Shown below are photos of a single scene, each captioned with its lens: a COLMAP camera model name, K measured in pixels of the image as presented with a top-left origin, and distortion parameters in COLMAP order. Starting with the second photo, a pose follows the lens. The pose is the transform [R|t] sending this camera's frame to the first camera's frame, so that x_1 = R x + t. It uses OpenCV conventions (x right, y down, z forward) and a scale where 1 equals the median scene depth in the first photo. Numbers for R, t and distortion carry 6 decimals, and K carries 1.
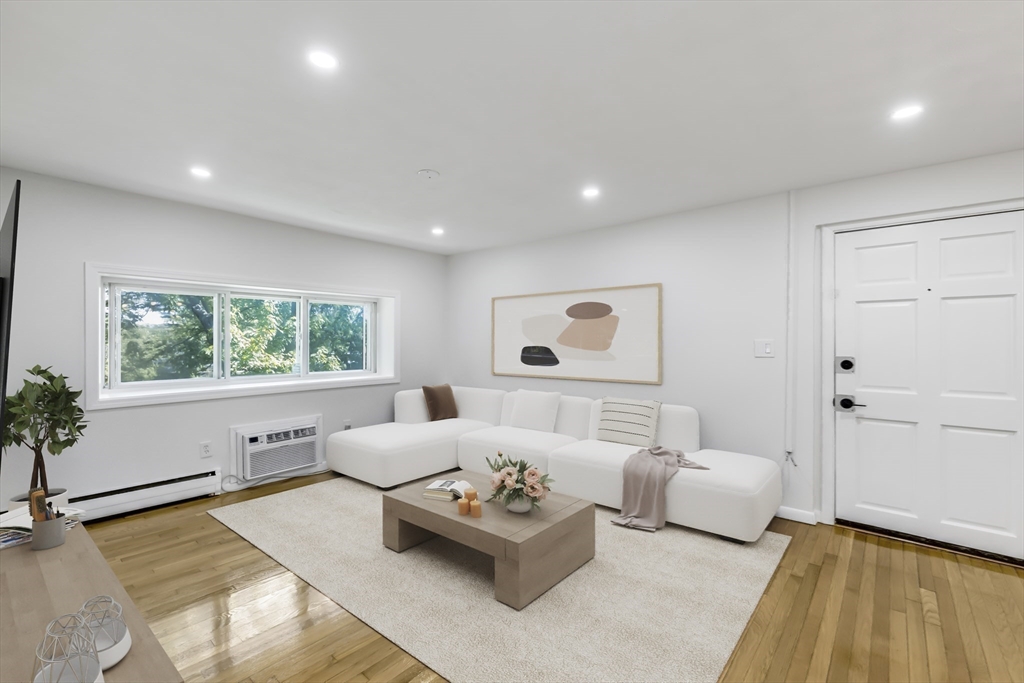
lens RADIAL K [[458.7, 0, 518.7], [0, 458.7, 352.6], [0, 0, 1]] dist [-0.001017, 0.000792]
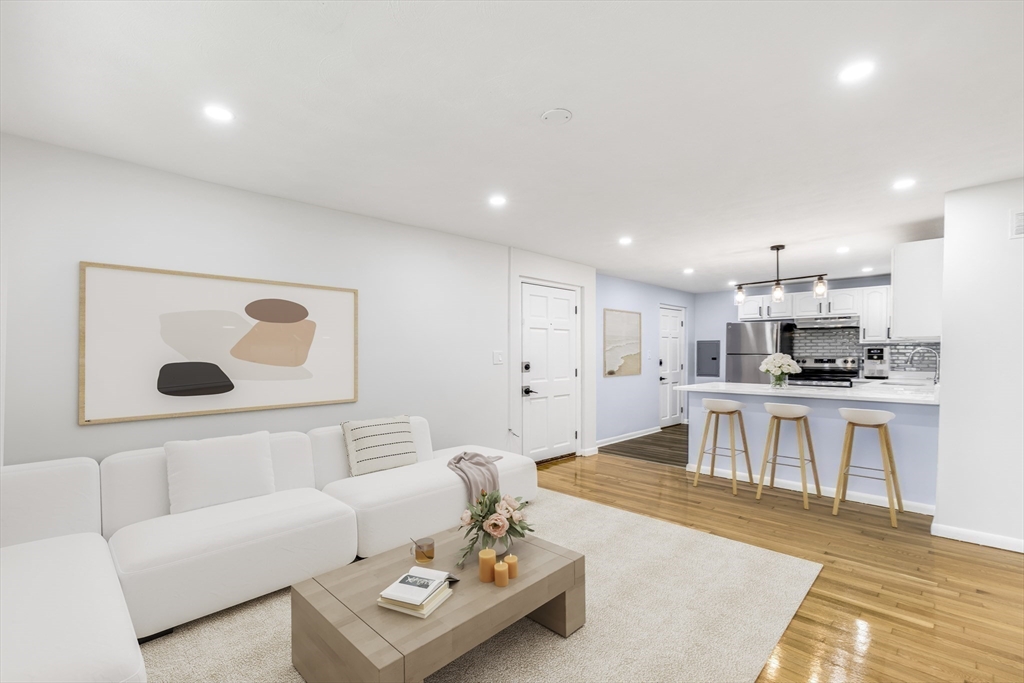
lens RADIAL K [[458.7, 0, 509.7], [0, 458.7, 359.5], [0, 0, 1]] dist [-0.001017, 0.000792]
pose [[0.049470, -0.012043, 0.998703, -0.566873], [0.032807, 0.999407, 0.010427, -0.011864], [-0.998237, 0.032248, 0.049836, 0.625411]]
